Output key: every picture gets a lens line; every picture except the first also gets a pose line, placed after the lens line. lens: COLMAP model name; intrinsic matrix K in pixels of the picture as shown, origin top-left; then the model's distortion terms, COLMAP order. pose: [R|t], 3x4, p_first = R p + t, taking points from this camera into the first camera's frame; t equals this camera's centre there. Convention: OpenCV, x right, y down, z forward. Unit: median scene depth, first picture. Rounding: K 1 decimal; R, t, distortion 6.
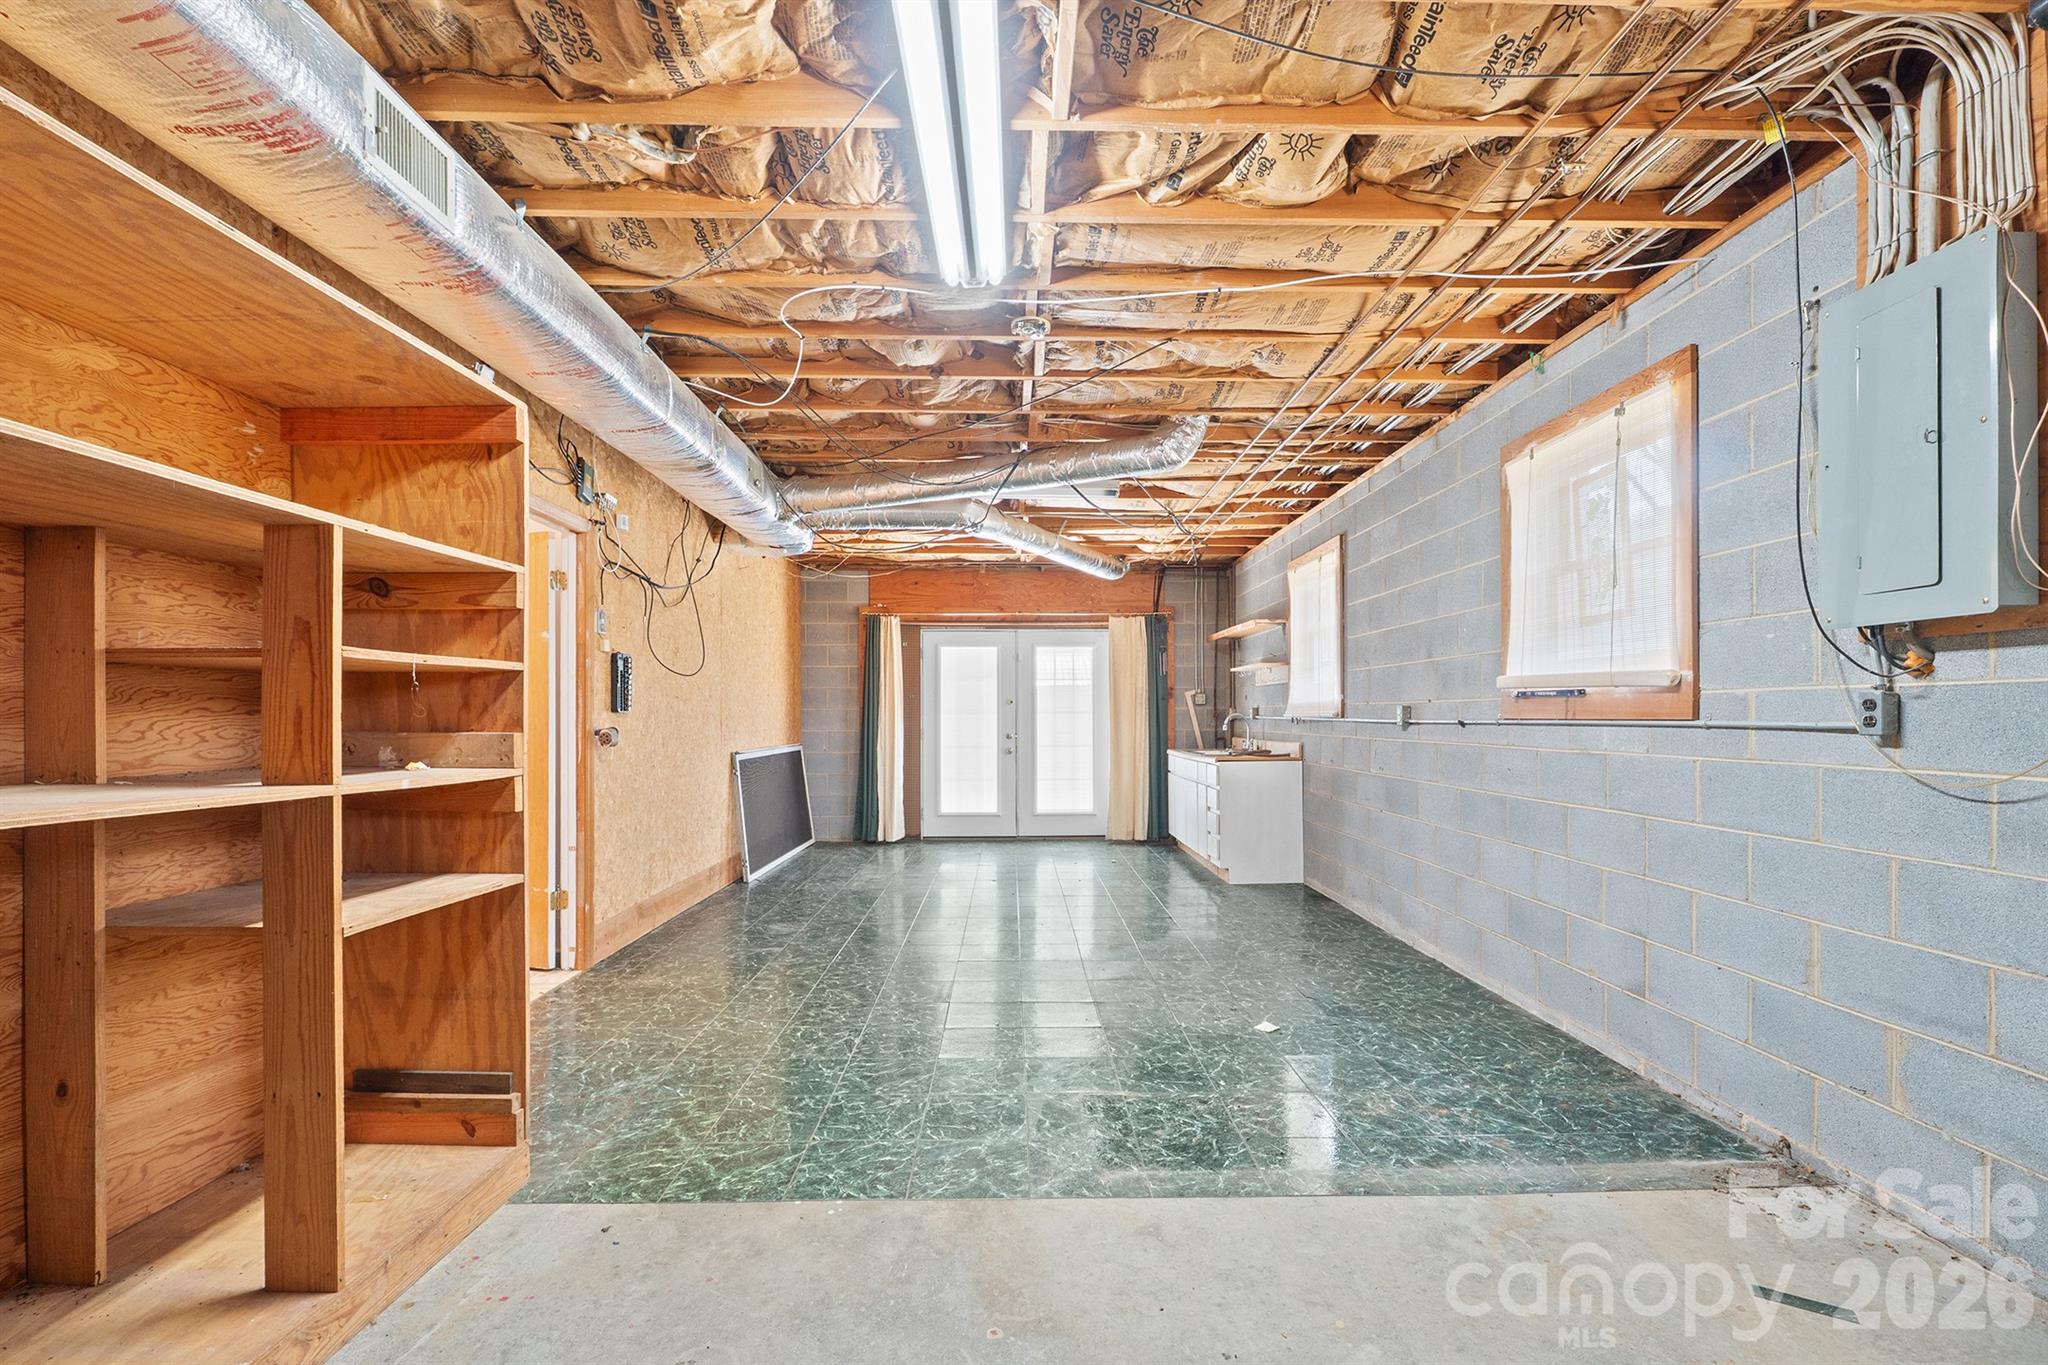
lens RADIAL K [[870.9, 0, 1024.3], [0, 870.9, 700.8], [0, 0, 1]] dist [-0.007210, -0.000119]
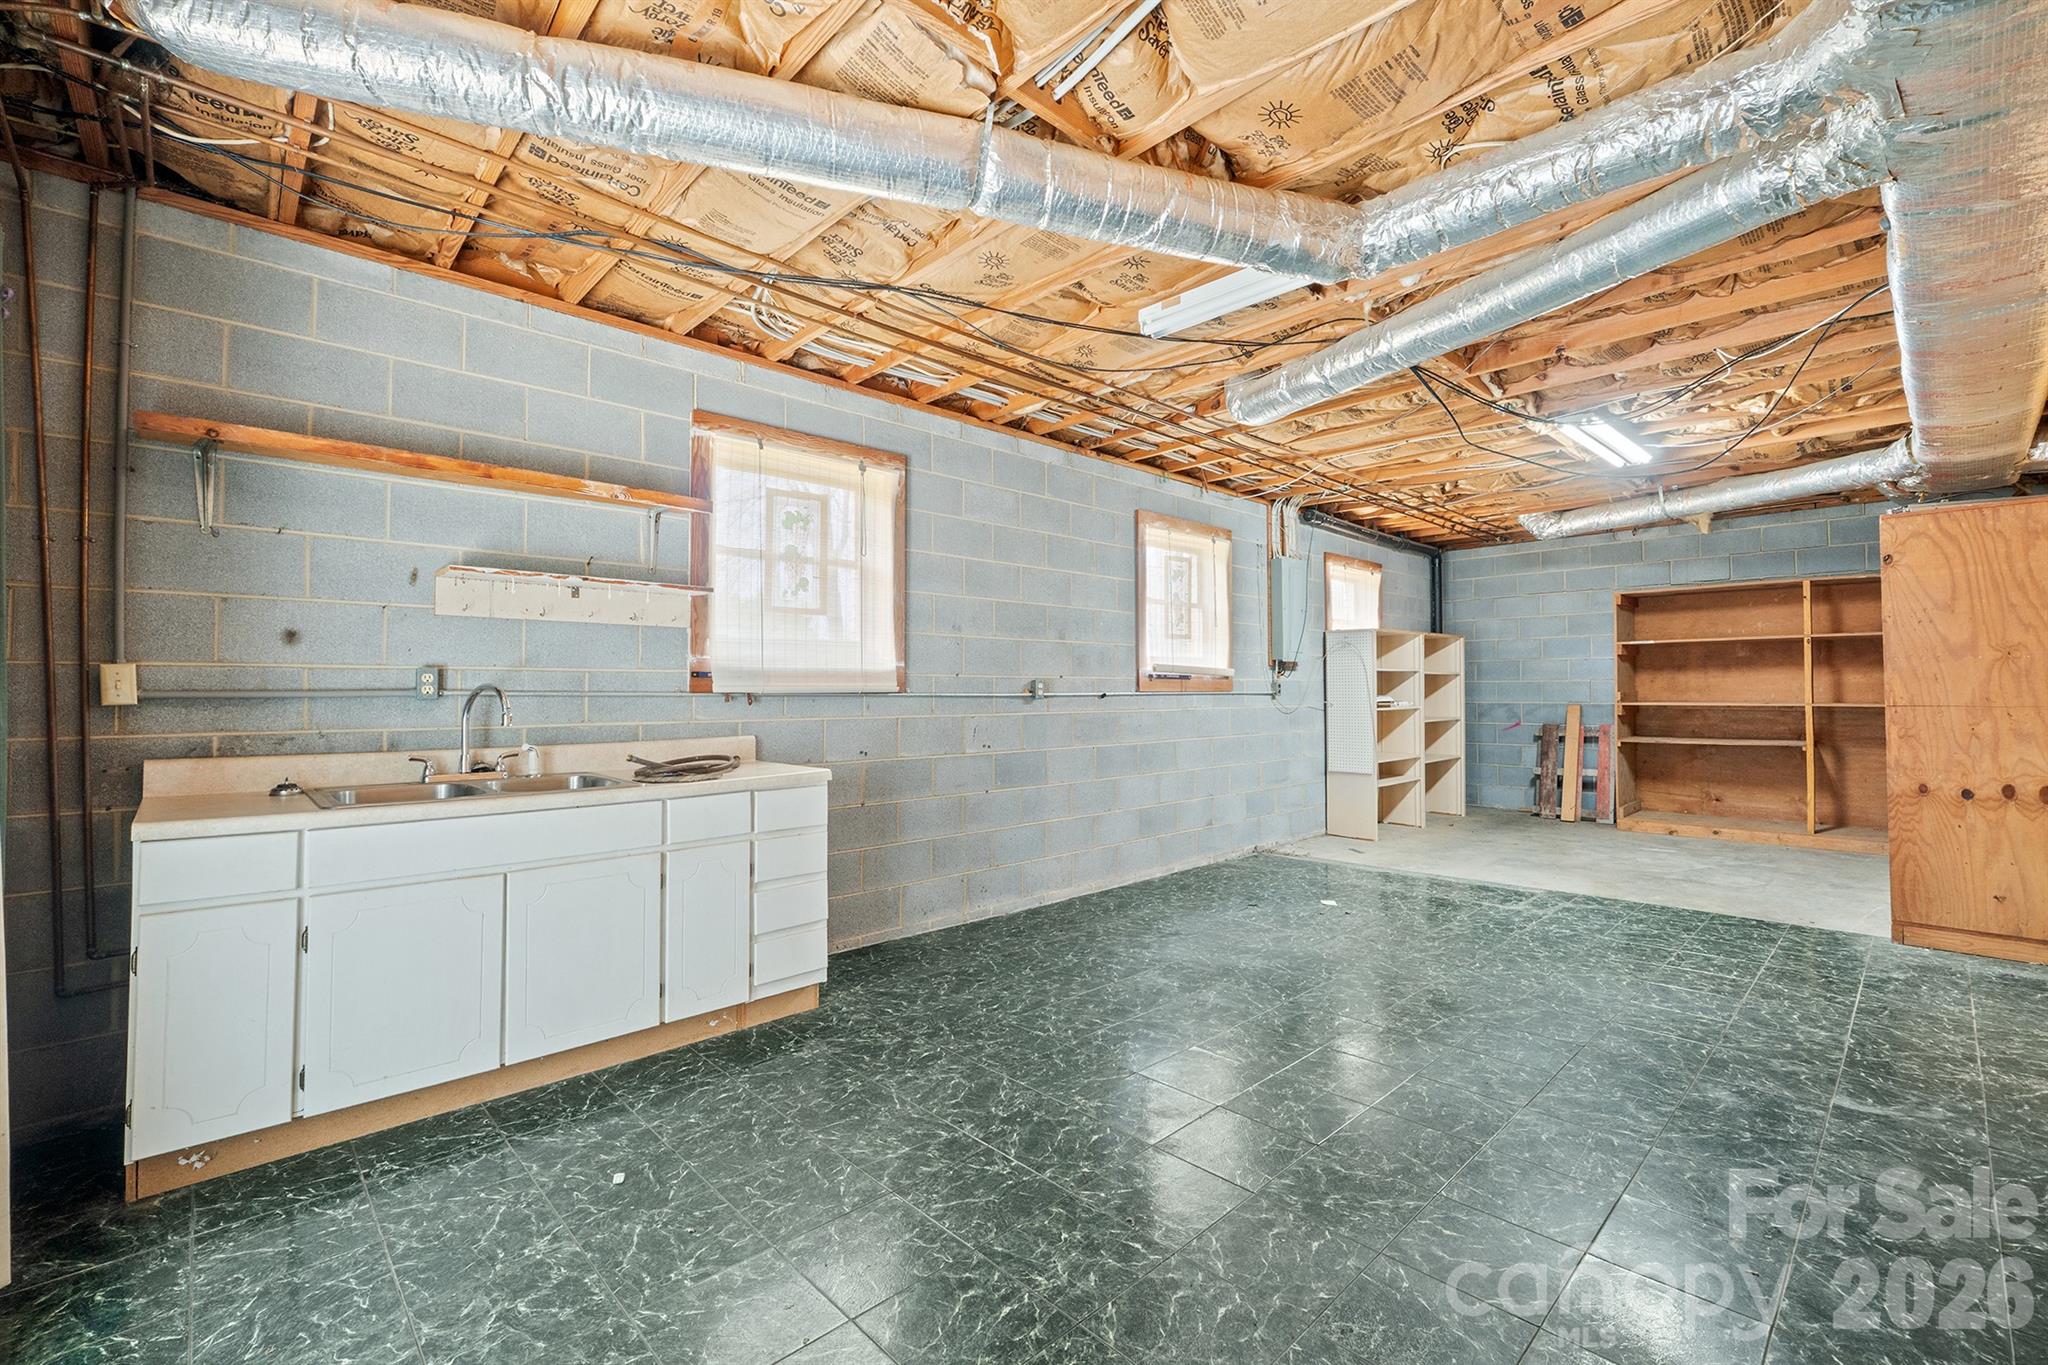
lens RADIAL K [[870.9, 0, 1025.6], [0, 870.9, 678.1], [0, 0, 1]] dist [-0.007210, -0.000119]
pose [[-0.673964, 0.013977, 0.738632, -0.407859], [-0.010312, 0.999546, -0.028323, 0.040409], [-0.738692, -0.026705, -0.673514, 2.103036]]
